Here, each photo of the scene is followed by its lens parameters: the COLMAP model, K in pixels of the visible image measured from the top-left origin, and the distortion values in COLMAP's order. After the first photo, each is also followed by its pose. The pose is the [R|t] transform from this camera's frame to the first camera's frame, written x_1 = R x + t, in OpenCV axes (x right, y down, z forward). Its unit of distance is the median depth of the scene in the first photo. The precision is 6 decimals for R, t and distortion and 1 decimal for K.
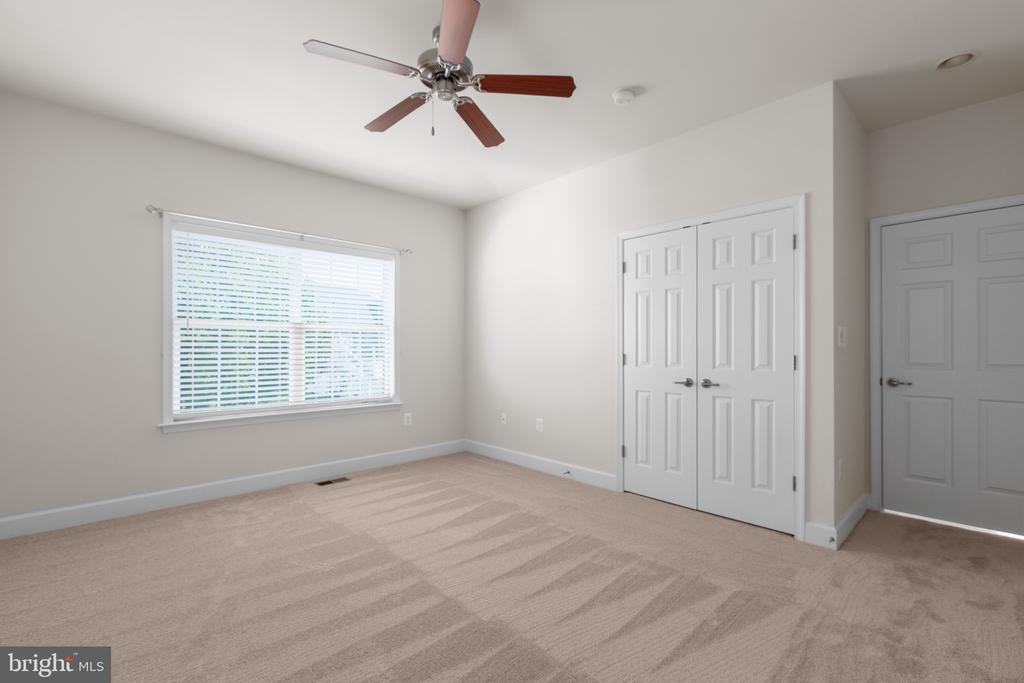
lens RADIAL K [[453.6, 0, 512.4], [0, 453.6, 350.8], [0, 0, 1]] dist [0.000460, 0.000024]
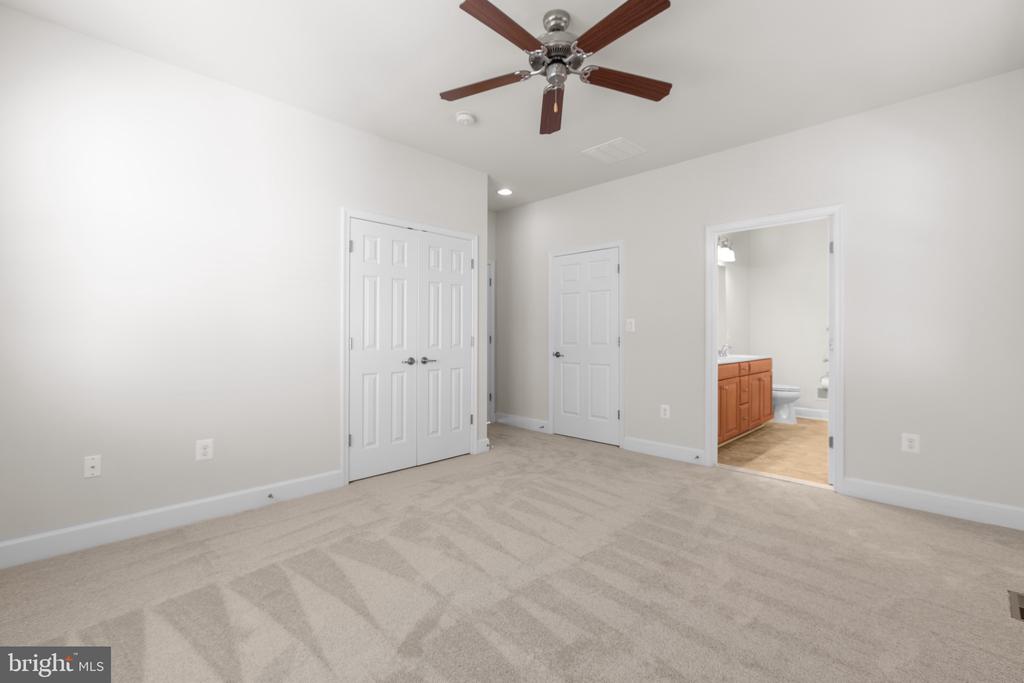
lens RADIAL K [[456.9, 0, 512.7], [0, 456.9, 333.9], [0, 0, 1]] dist [0.000441, 0.000060]
pose [[-0.037122, -0.005898, 0.999293, -0.815818], [-0.003754, 0.999976, 0.005762, -0.008459], [-0.999304, -0.003538, -0.037143, 0.791639]]
